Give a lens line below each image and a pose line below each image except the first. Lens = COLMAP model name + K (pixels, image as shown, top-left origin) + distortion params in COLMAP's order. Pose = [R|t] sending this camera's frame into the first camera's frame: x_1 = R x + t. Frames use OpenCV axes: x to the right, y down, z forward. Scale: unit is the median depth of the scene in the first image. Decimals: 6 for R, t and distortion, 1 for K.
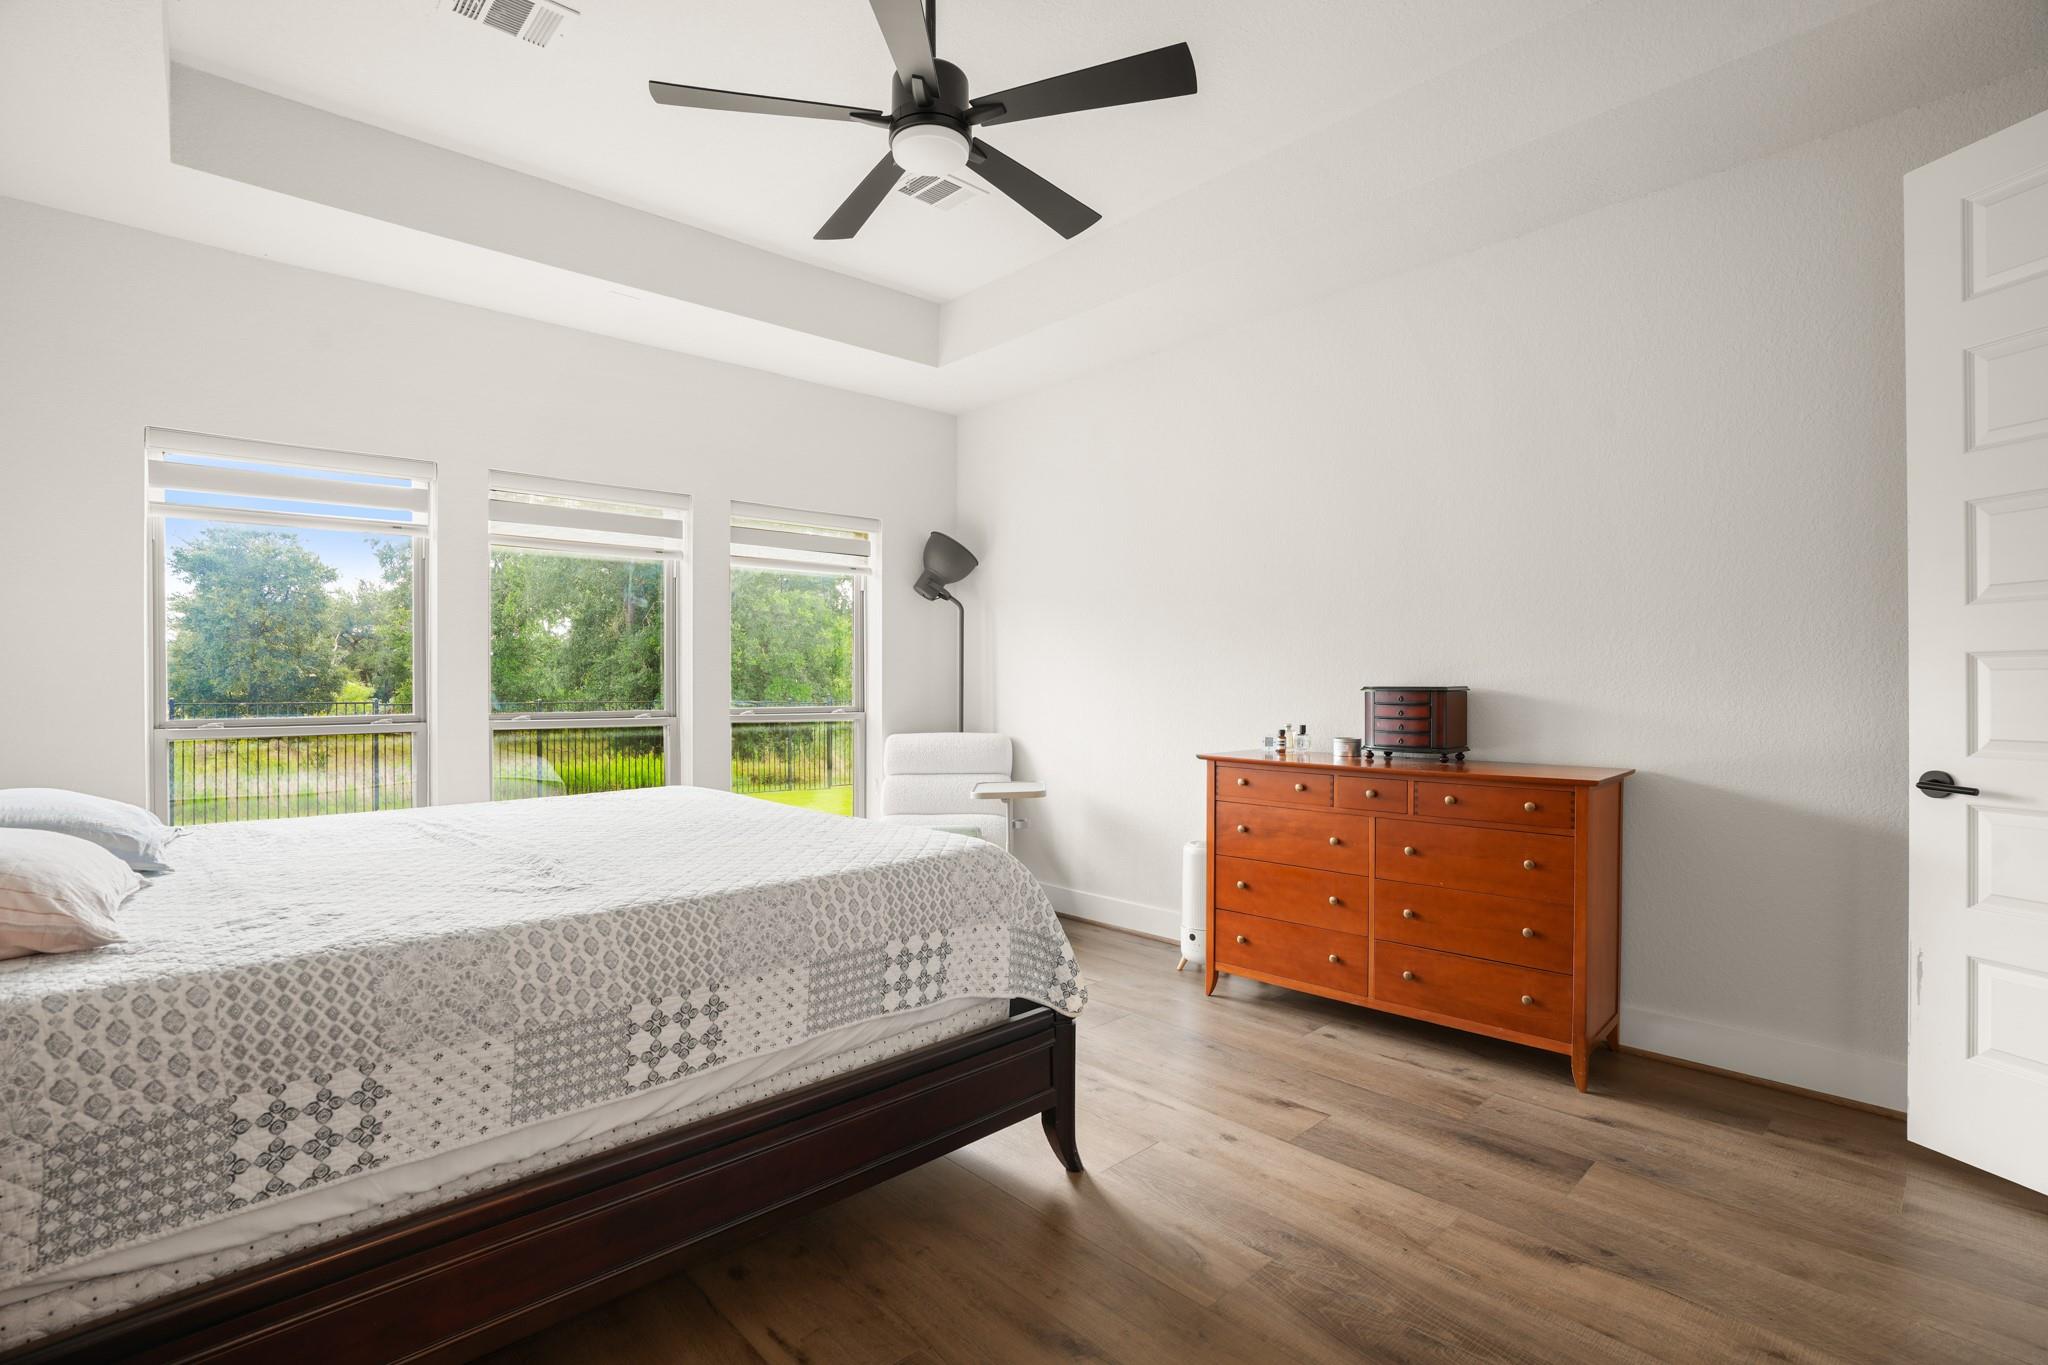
lens RADIAL K [[946.9, 0, 1030.1], [0, 946.9, 679.7], [0, 0, 1]] dist [-0.002108, 0.000178]
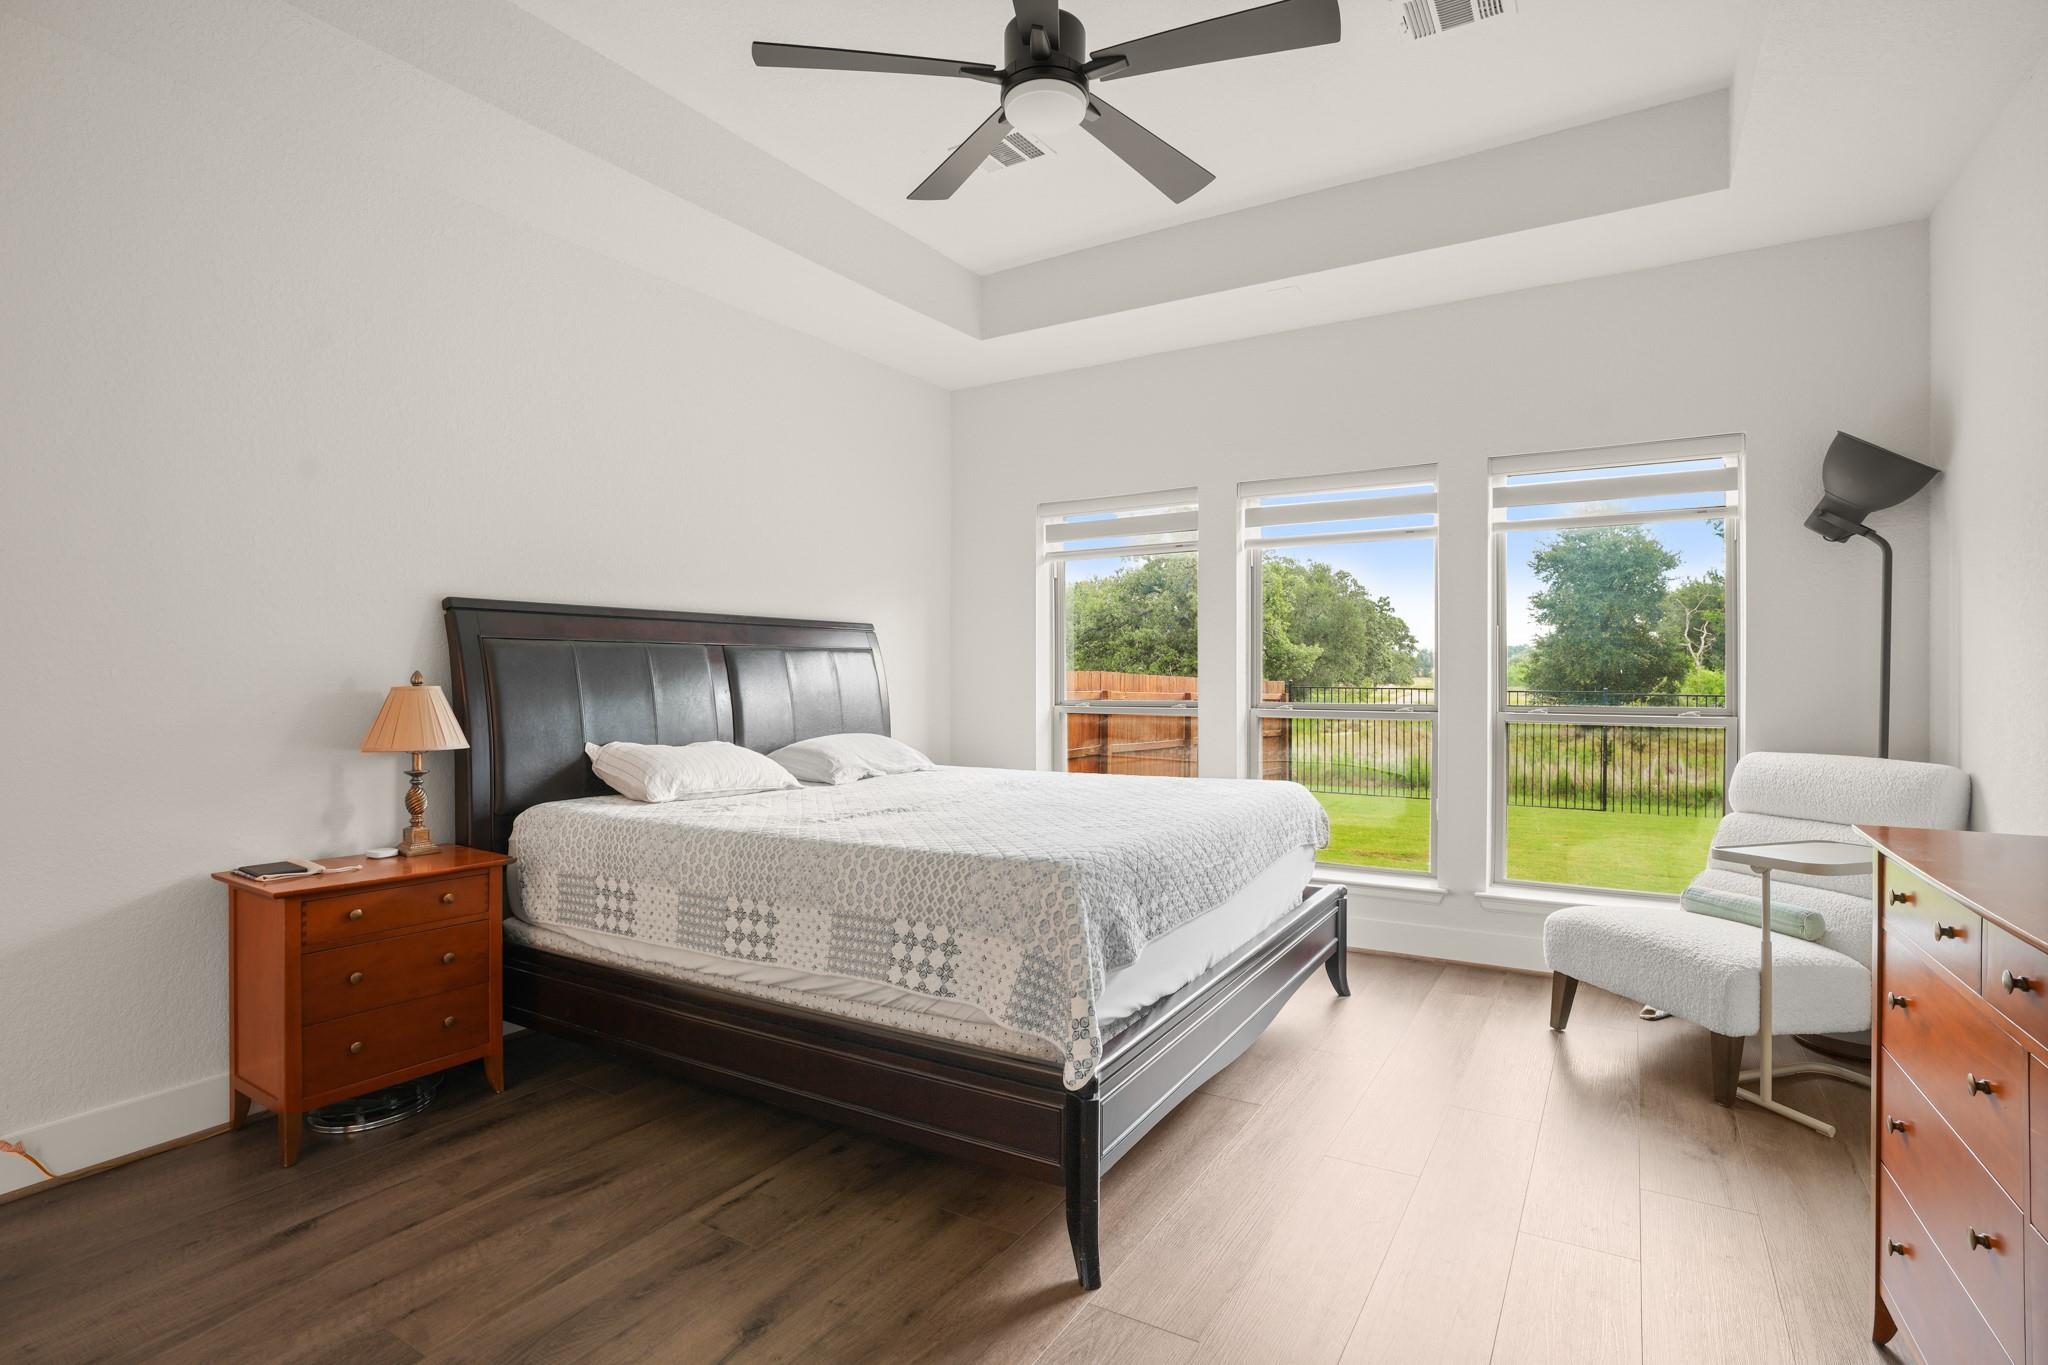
lens RADIAL K [[994.7, 0, 1019.5], [0, 994.7, 687.3], [0, 0, 1]] dist [-0.026203, 0.004515]
pose [[0.287195, 0.011615, -0.957802, 0.999656], [0.001756, 0.999918, 0.012653, 0.004726], [0.957870, -0.005316, 0.287151, 0.858033]]
